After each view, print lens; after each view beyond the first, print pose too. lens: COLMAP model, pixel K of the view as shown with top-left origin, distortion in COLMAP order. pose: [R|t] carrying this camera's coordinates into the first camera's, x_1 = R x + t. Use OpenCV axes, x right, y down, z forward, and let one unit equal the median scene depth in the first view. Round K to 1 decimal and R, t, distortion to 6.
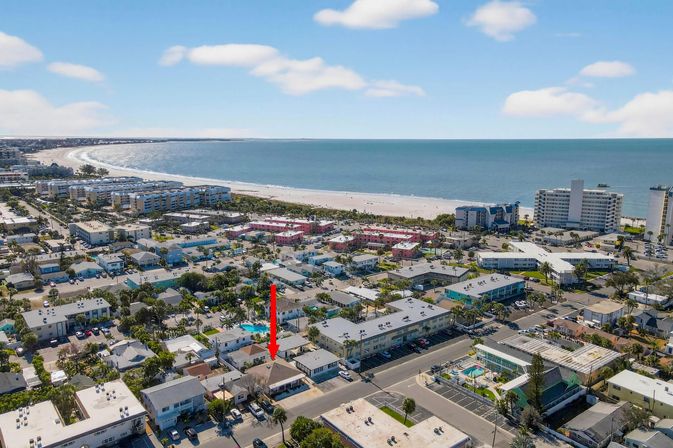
lens RADIAL K [[493.8, 0, 336.5], [0, 493.8, 224.0], [0, 0, 1]] dist [0.003463, 0.001257]
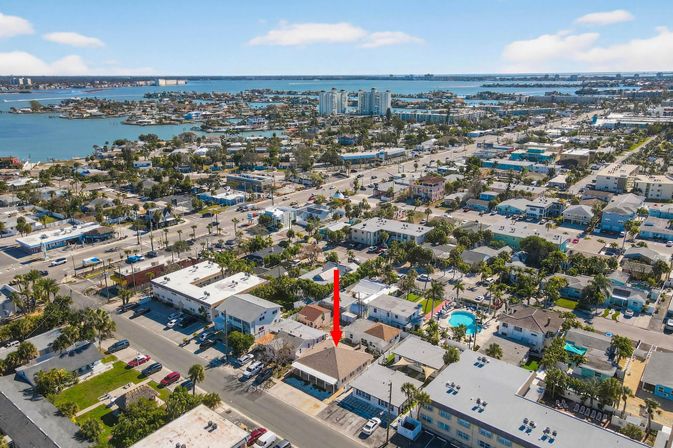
lens RADIAL K [[493.8, 0, 336.5], [0, 493.8, 224.0], [0, 0, 1]] dist [0.003463, 0.001257]
pose [[0.204864, 0.272750, -0.940020, 0.428991], [-0.152795, 0.957527, 0.244530, -0.073905], [0.966791, 0.093535, 0.237837, 0.628614]]
